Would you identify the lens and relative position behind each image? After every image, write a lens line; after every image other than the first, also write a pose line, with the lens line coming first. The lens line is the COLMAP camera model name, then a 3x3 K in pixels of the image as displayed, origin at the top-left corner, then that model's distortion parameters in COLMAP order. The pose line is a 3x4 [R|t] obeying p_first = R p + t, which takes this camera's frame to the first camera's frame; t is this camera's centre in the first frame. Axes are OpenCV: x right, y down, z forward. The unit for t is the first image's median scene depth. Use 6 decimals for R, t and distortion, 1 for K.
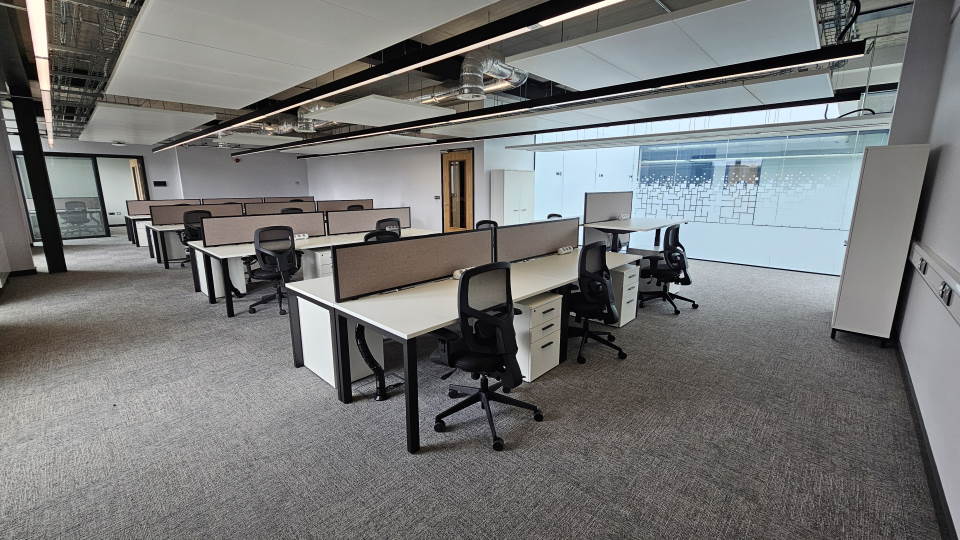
lens RADIAL K [[395.3, 0, 476.1], [0, 395.3, 266.0], [0, 0, 1]] dist [-0.000461, 0.000043]
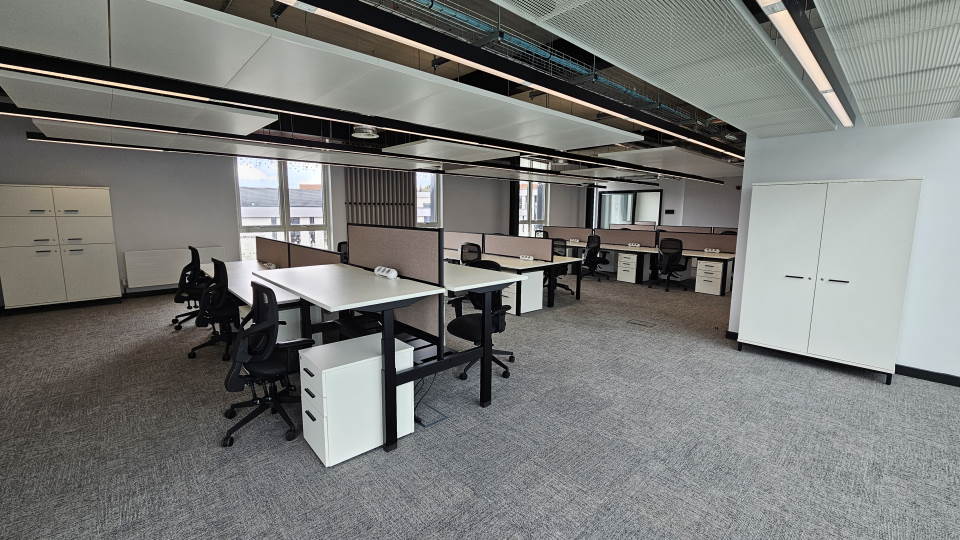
lens RADIAL K [[395.3, 0, 476.1], [0, 395.3, 266.0], [0, 0, 1]] dist [-0.000461, 0.000043]
pose [[-0.080294, 0.136556, -0.987373, 1.222539], [-0.207940, 0.966482, 0.150577, -0.322988], [0.974840, 0.217405, -0.049207, 1.570763]]
